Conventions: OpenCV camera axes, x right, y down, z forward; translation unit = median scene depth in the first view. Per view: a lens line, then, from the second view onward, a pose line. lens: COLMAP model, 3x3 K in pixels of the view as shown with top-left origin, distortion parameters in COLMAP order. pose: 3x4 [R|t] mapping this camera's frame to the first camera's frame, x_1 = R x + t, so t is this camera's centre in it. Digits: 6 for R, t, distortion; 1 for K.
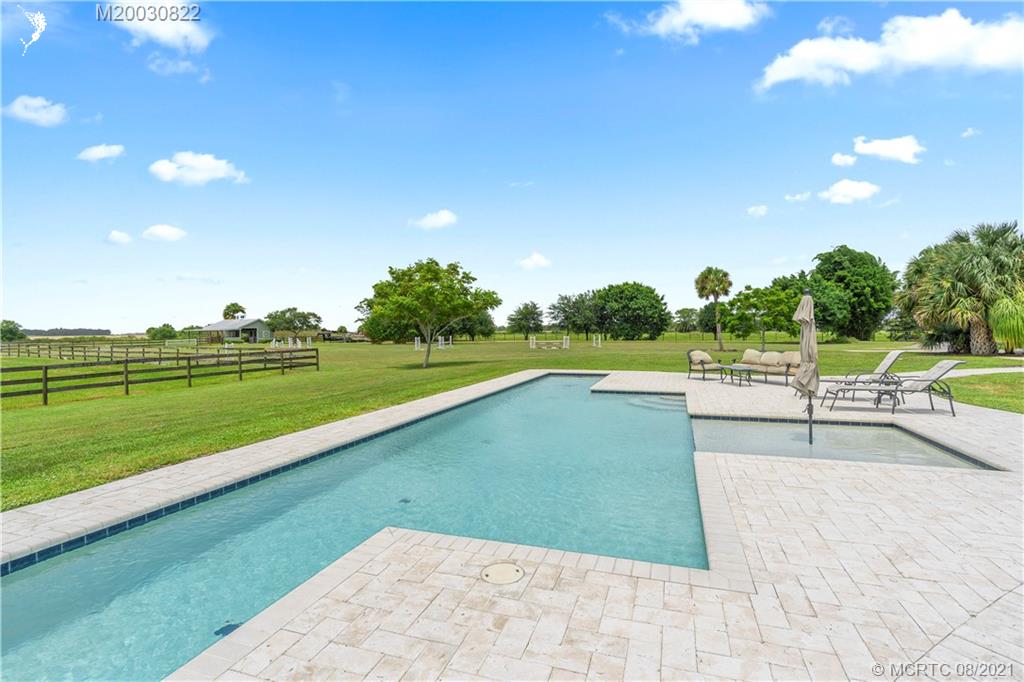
lens RADIAL K [[487.1, 0, 512.0], [0, 487.1, 341.0], [0, 0, 1]] dist [-0.001743, -0.000324]
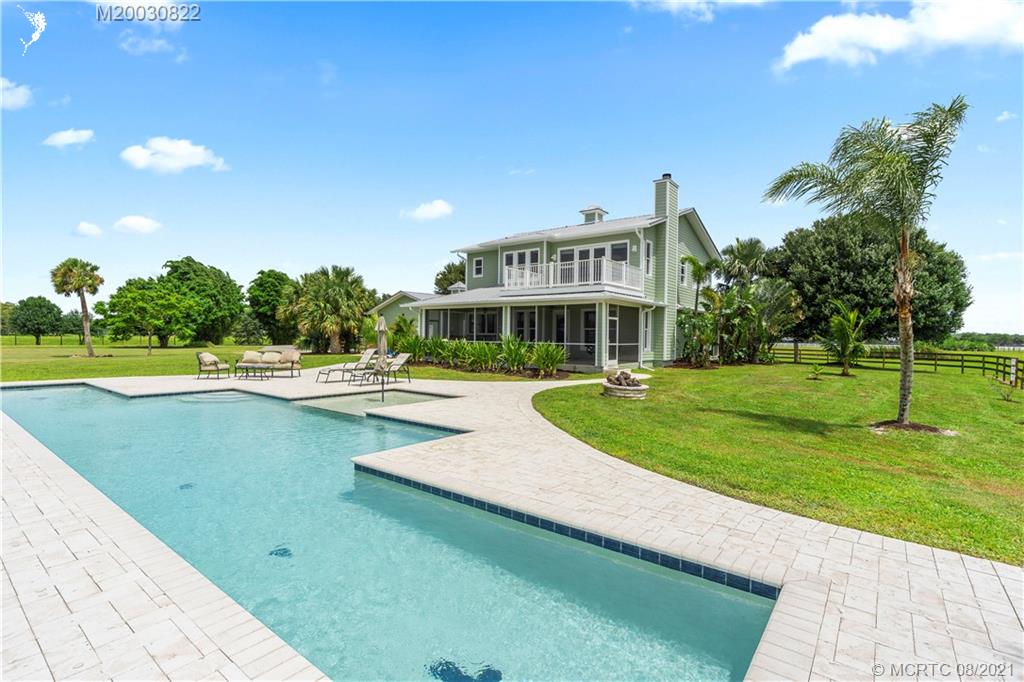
lens RADIAL K [[487.1, 0, 512.0], [0, 487.1, 341.0], [0, 0, 1]] dist [-0.001743, -0.000324]
pose [[0.340274, 0.005155, 0.940312, -0.240568], [0.004562, 0.999964, -0.007133, 0.002381], [-0.940315, 0.006717, 0.340238, -0.004330]]
